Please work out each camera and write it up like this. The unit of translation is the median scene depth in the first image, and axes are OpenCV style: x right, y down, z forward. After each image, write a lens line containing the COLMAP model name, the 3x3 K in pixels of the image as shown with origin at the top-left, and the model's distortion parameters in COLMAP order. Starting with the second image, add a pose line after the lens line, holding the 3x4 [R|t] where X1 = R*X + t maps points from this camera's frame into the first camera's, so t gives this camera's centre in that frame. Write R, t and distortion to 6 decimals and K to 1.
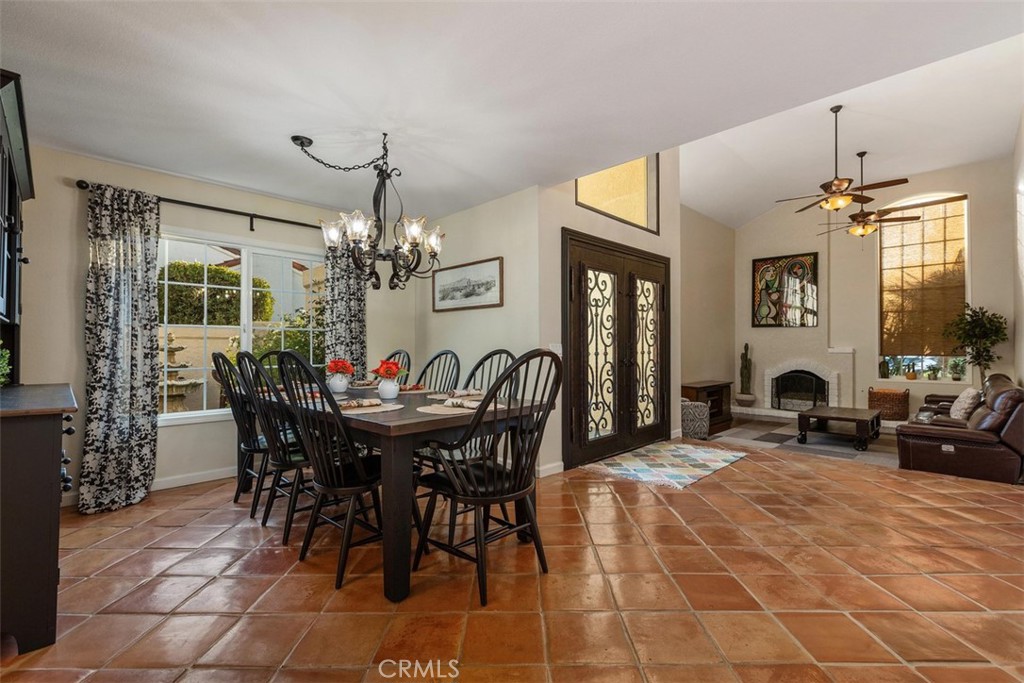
lens RADIAL K [[462.3, 0, 506.8], [0, 462.3, 340.9], [0, 0, 1]] dist [0.000292, -0.003026]
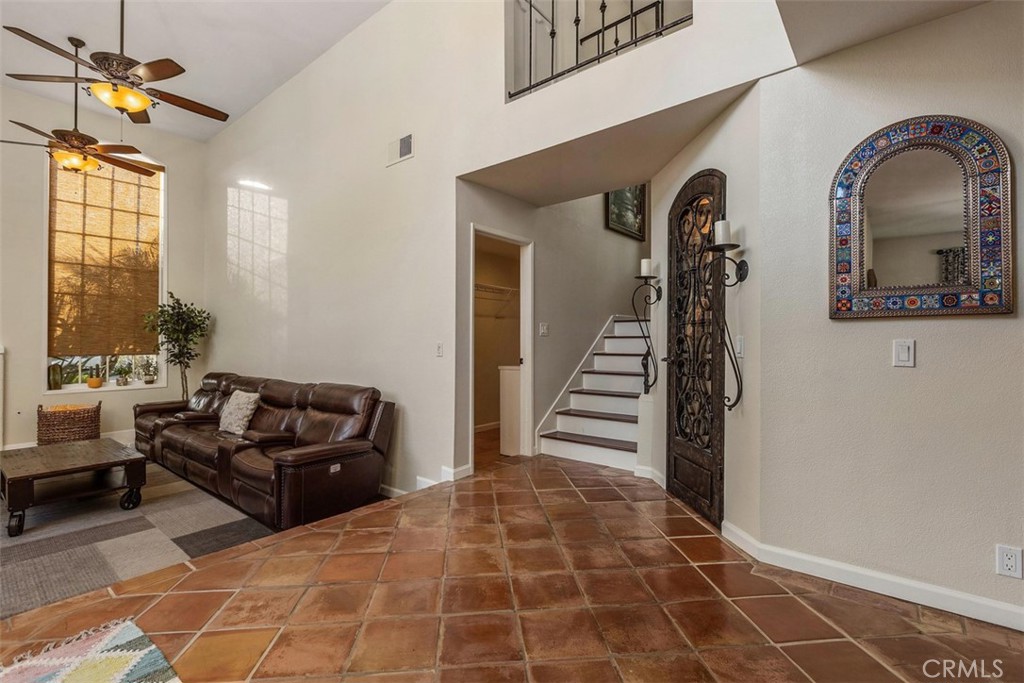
lens RADIAL K [[462.3, 0, 518.8], [0, 462.3, 336.9], [0, 0, 1]] dist [0.000292, -0.003026]
pose [[-0.111964, 0.006125, 0.993693, 0.062108], [-0.012755, 0.999890, -0.007601, -0.001362], [-0.993630, -0.013526, -0.111874, 0.400524]]
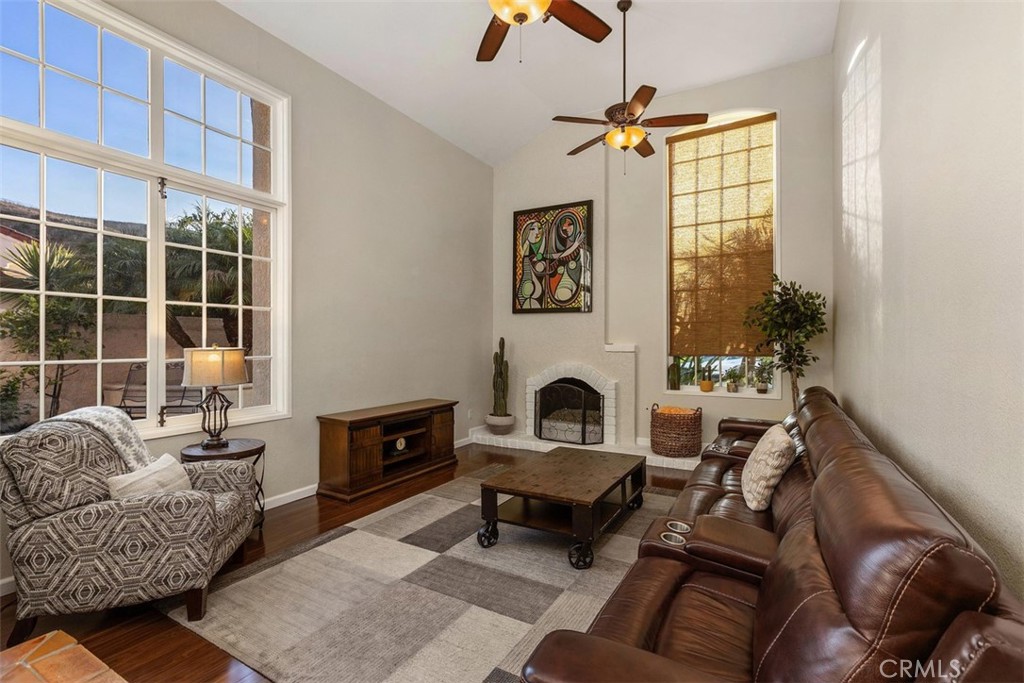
lens RADIAL K [[462.3, 0, 520.0], [0, 462.3, 337.3], [0, 0, 1]] dist [0.000292, -0.003026]
pose [[0.963047, 0.001691, 0.269328, 0.429107], [-0.001770, 0.999998, 0.000050, 0.005657], [-0.269327, -0.000525, 0.963049, 0.422212]]
